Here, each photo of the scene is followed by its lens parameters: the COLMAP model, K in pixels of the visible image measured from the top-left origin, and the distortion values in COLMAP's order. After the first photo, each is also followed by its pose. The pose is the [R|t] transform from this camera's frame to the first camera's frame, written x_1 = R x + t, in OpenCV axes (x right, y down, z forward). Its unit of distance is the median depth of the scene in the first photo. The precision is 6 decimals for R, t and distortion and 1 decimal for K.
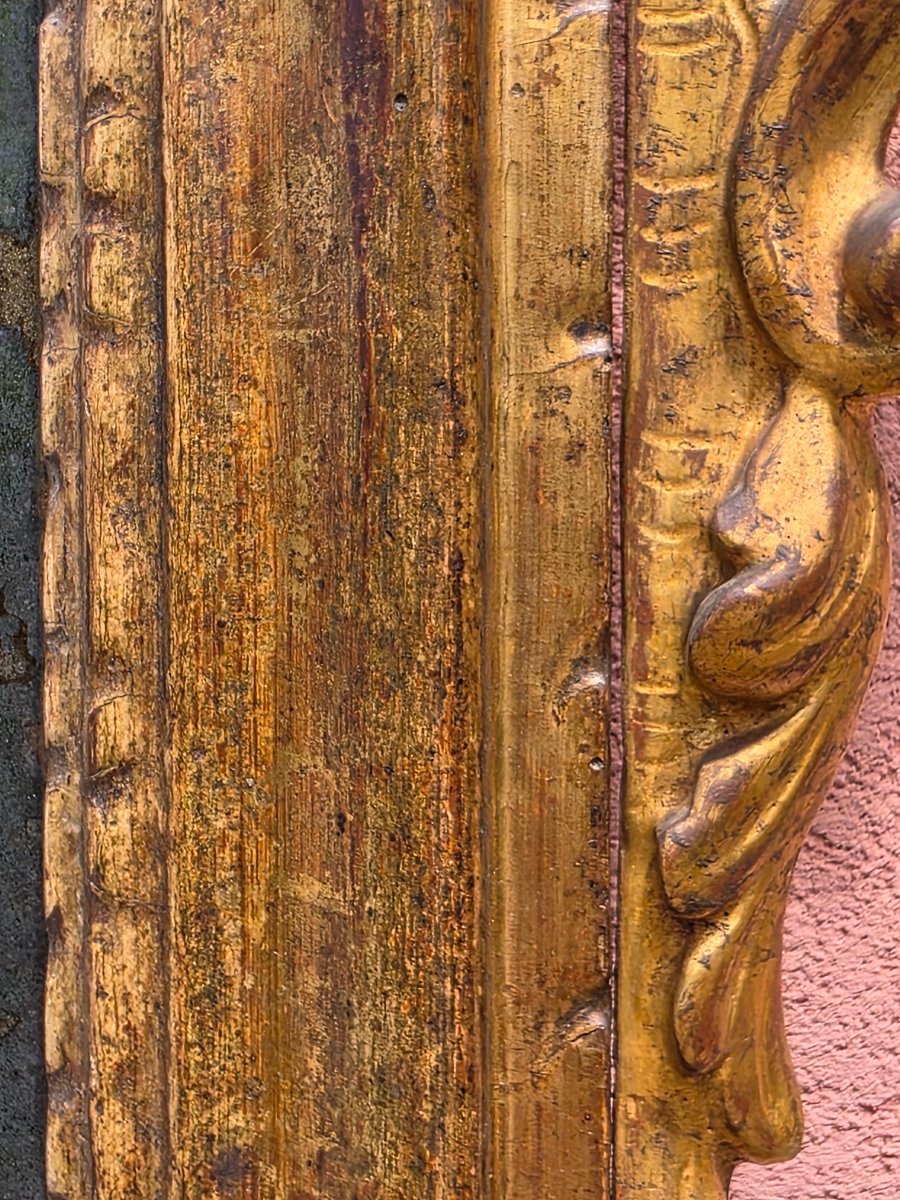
lens RADIAL K [[2210.5, 0, 450.0], [0, 2210.5, 600.0], [0, 0, 1]] dist [0.012982, -0.035985]
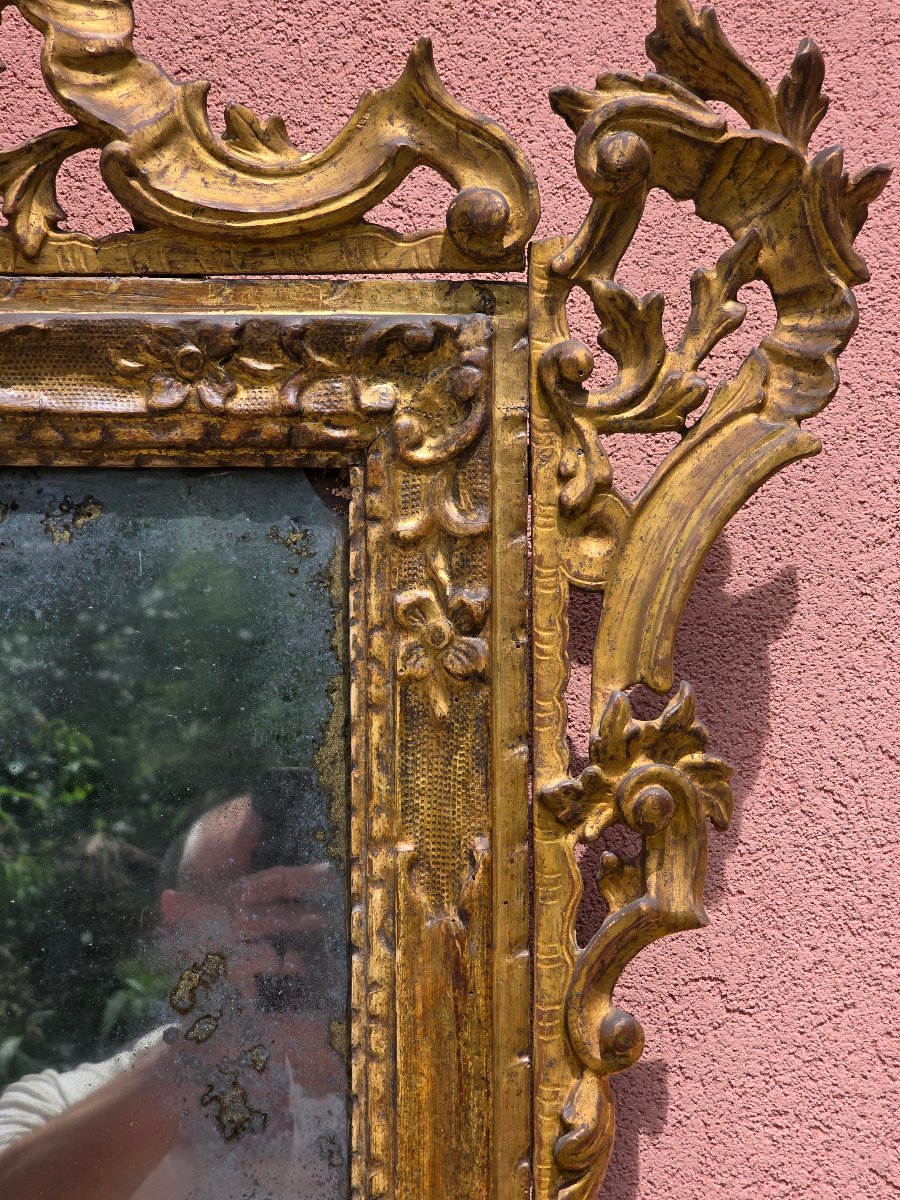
lens RADIAL K [[2424.8, 0, 450.0], [0, 2424.8, 600.0], [0, 0, 1]] dist [-0.005541, 0.272292]
pose [[0.990137, 0.009741, 0.139766, -0.550001], [0.003518, 0.995537, -0.094306, -0.452796], [-0.140061, 0.093868, 0.985683, -2.568322]]
